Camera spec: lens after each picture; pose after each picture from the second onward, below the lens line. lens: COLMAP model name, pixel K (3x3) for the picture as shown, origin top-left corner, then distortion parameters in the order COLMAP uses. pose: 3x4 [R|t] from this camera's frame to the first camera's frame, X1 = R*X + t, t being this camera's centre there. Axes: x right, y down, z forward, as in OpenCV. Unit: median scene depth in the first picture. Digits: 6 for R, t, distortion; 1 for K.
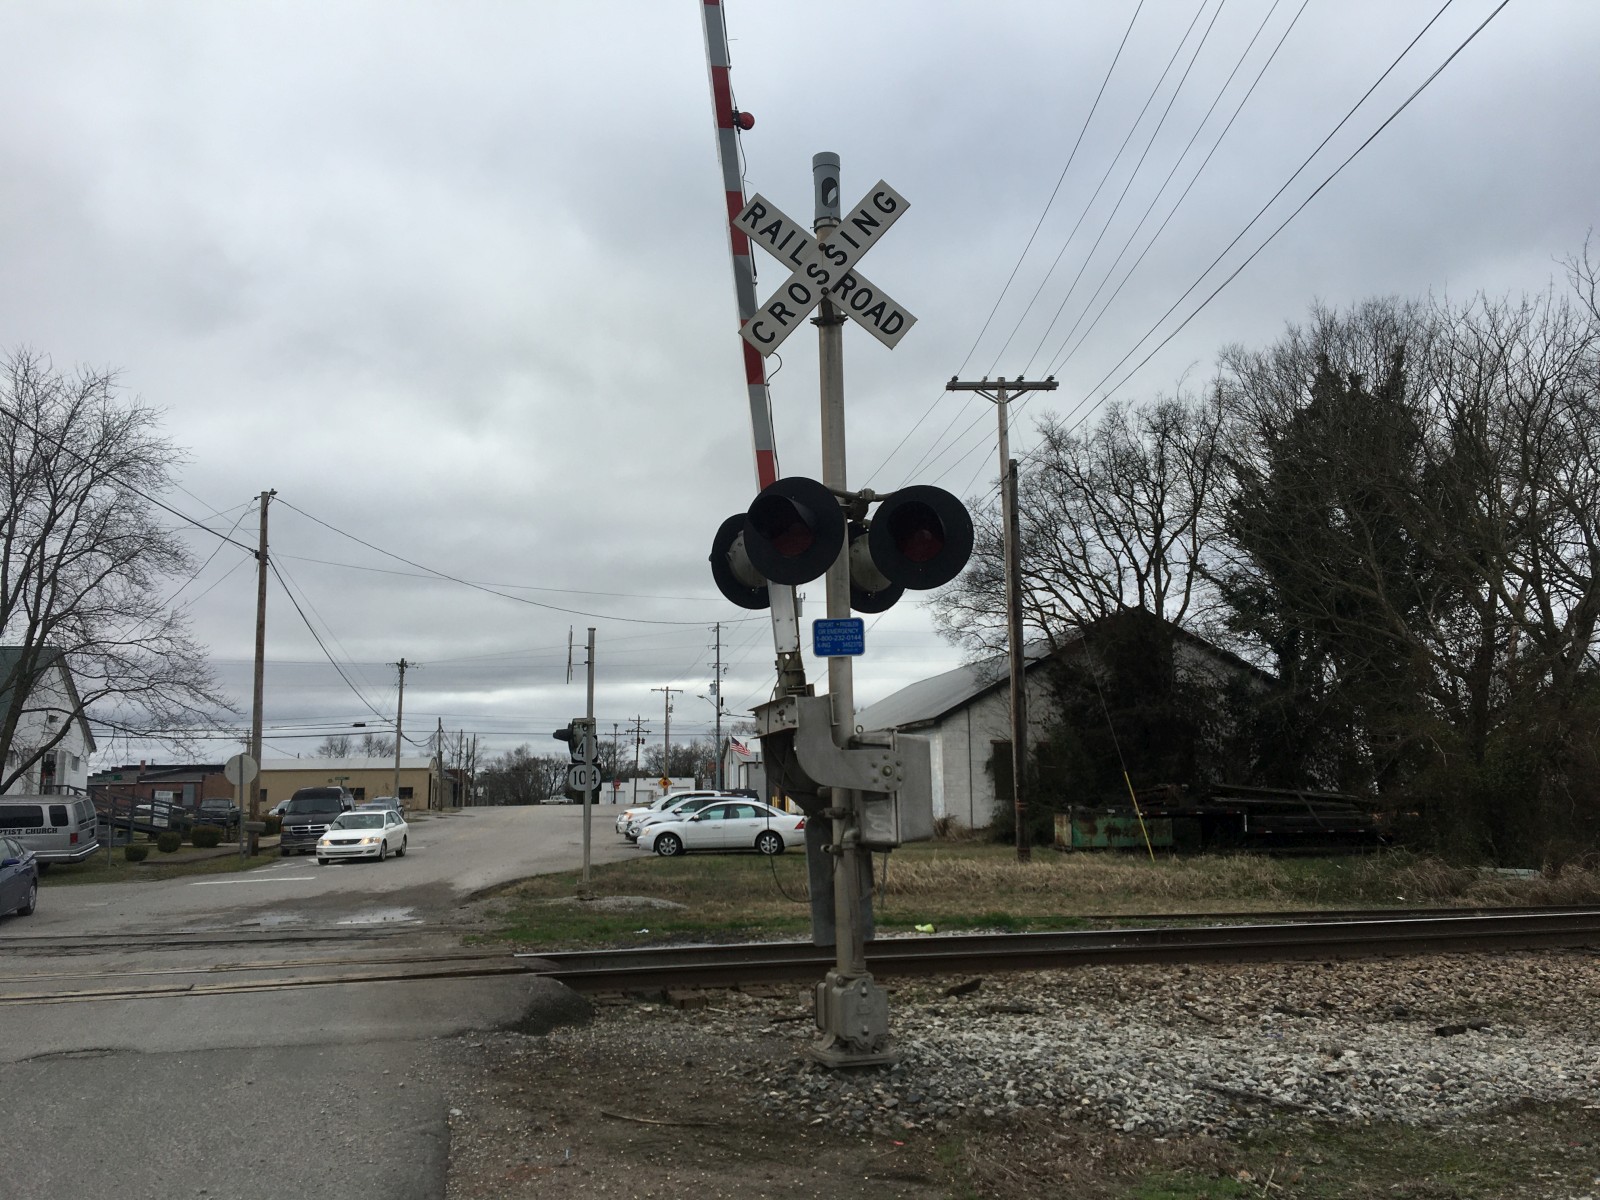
lens RADIAL K [[1351.9, 0, 776.0], [0, 1351.9, 613.6], [0, 0, 1]] dist [0.094762, -0.145892]
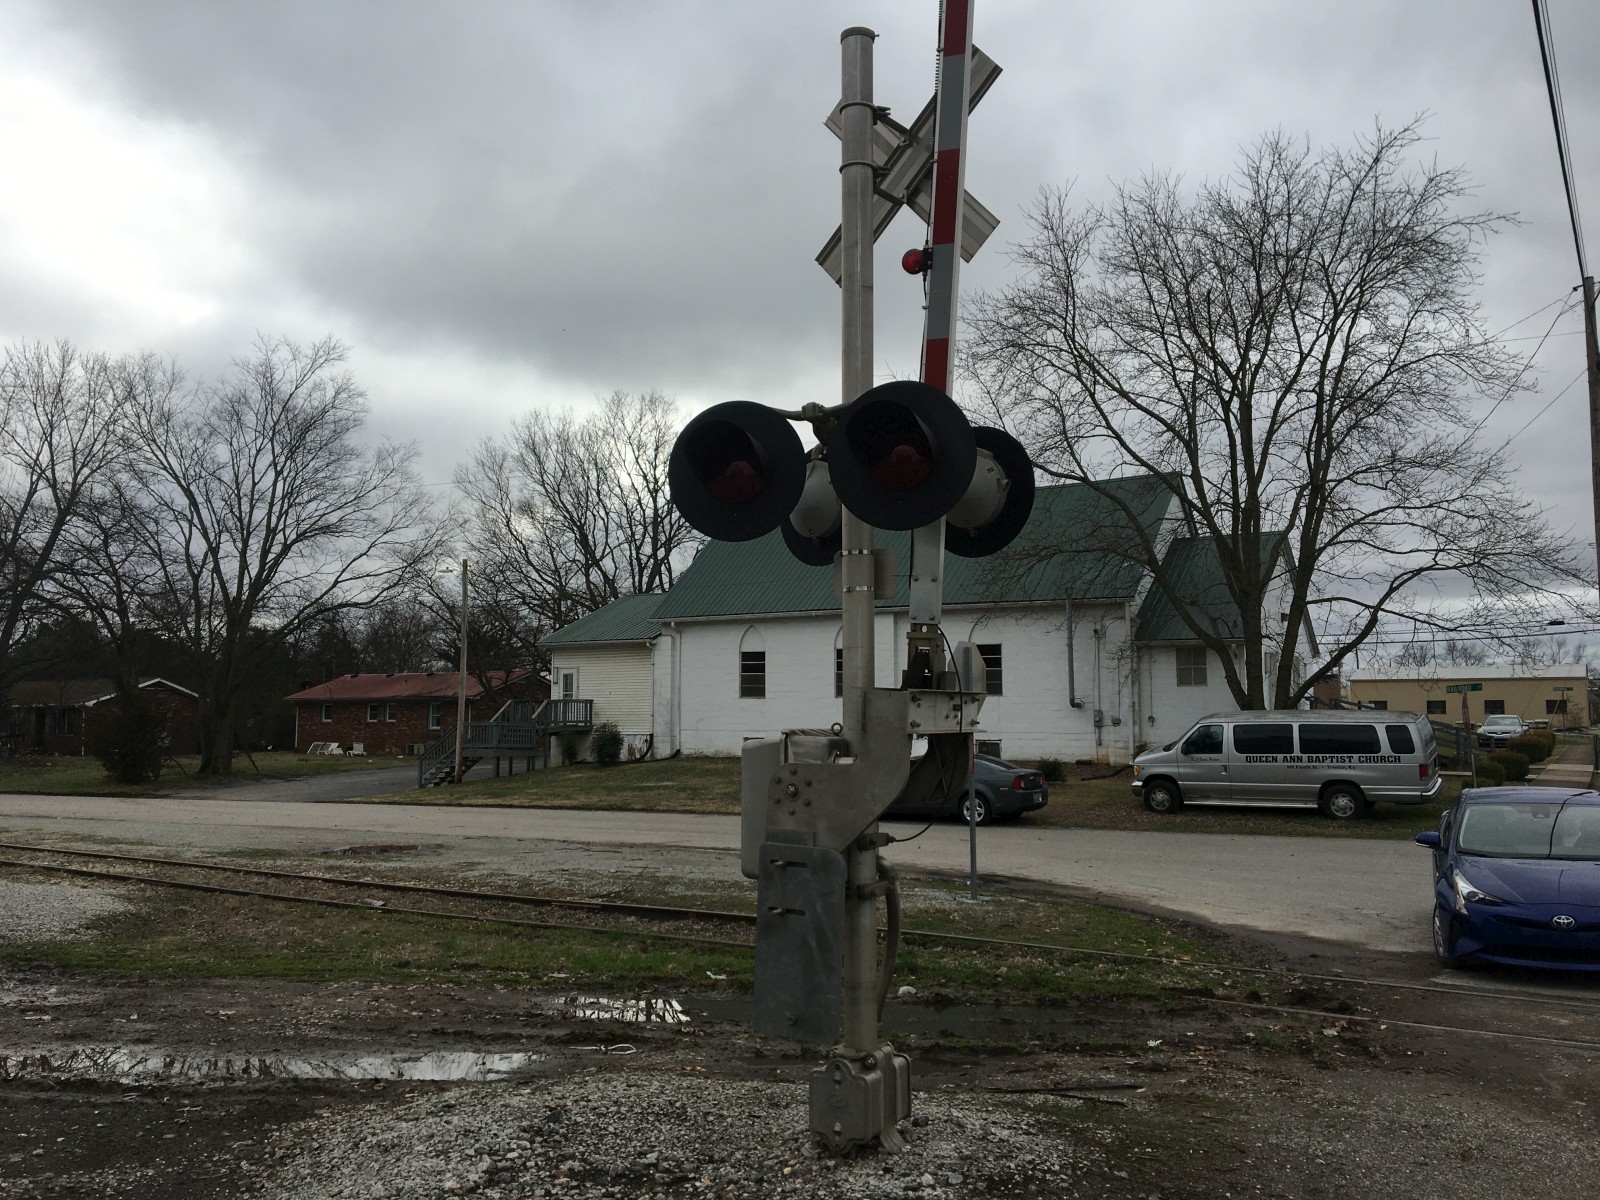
lens RADIAL K [[1351.9, 0, 790.9], [0, 1351.9, 631.9], [0, 0, 1]] dist [0.094762, -0.145892]
pose [[0.757276, -0.029354, -0.652436, -0.362085], [0.080300, 0.995595, 0.048410, 0.036692], [0.648140, -0.089050, 0.756296, 0.304932]]
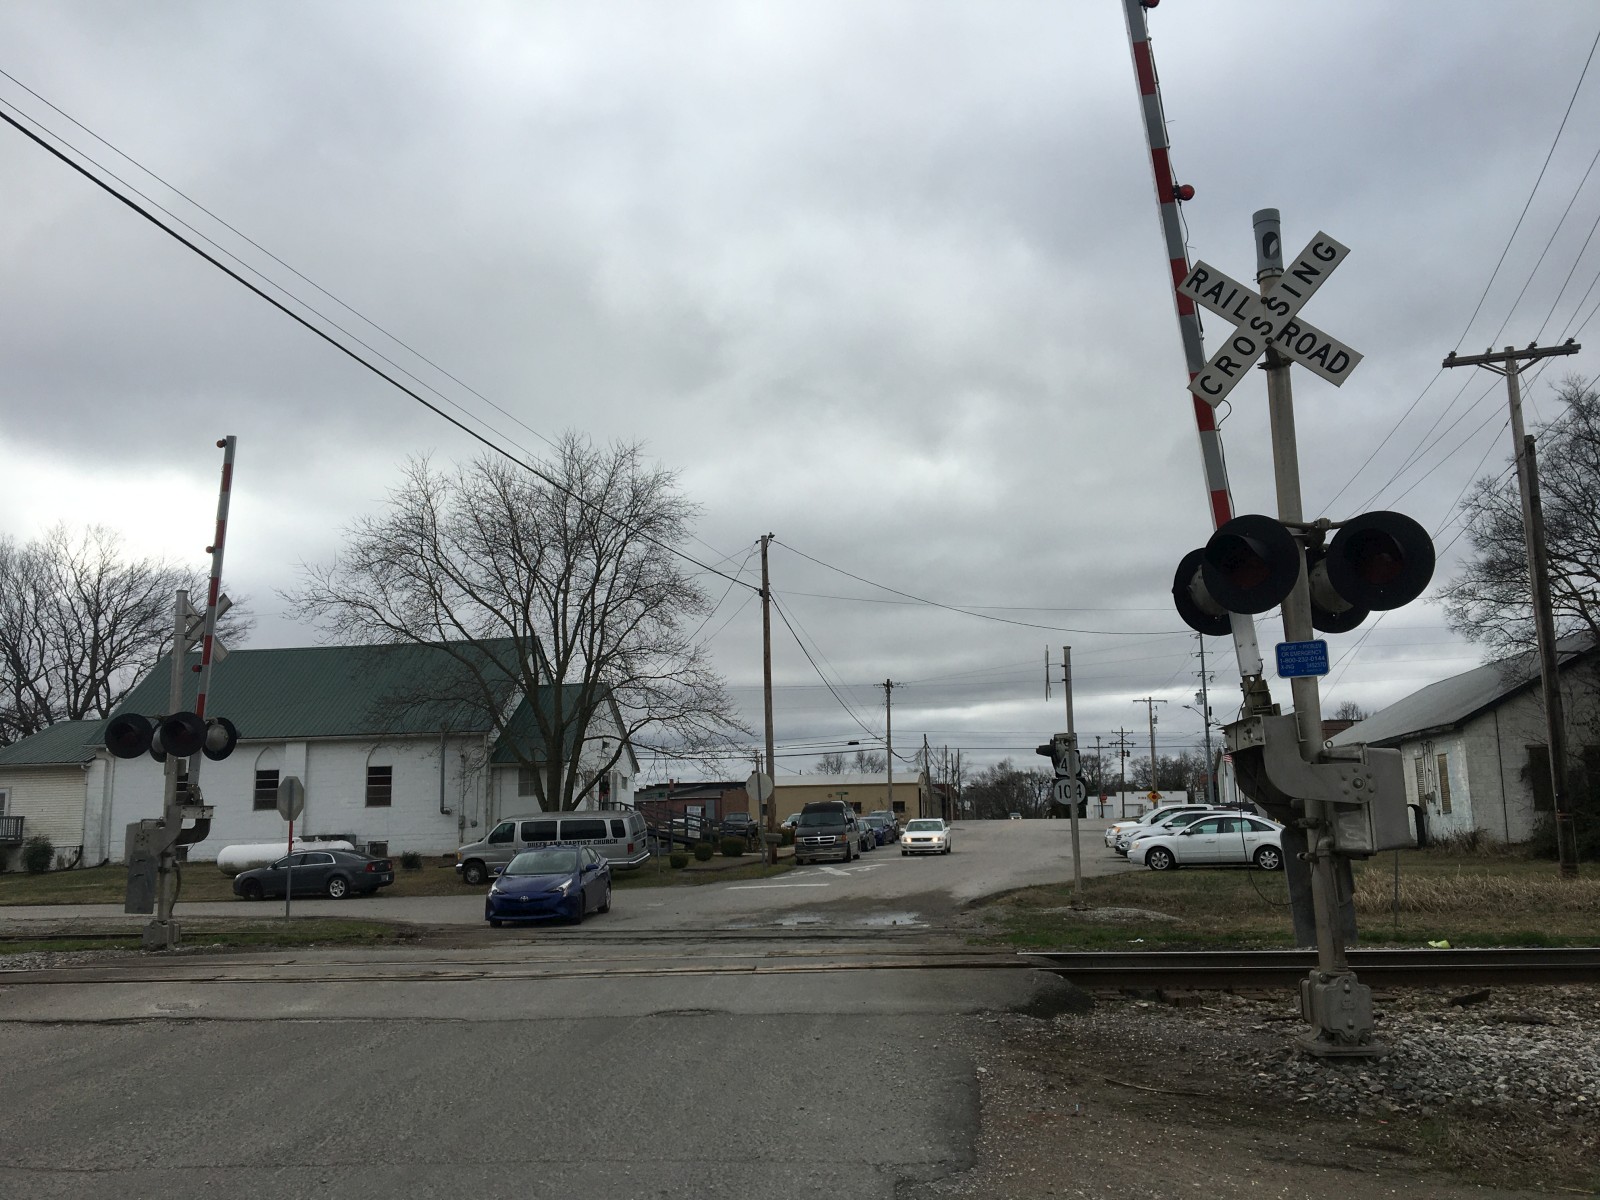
lens RADIAL K [[1351.9, 0, 793.6], [0, 1351.9, 604.4], [0, 0, 1]] dist [0.094762, -0.145892]
pose [[0.943298, -0.059100, -0.326643, 0.007030], [0.053665, 0.998230, -0.025634, -0.006166], [0.327580, 0.006651, 0.944800, -0.049951]]
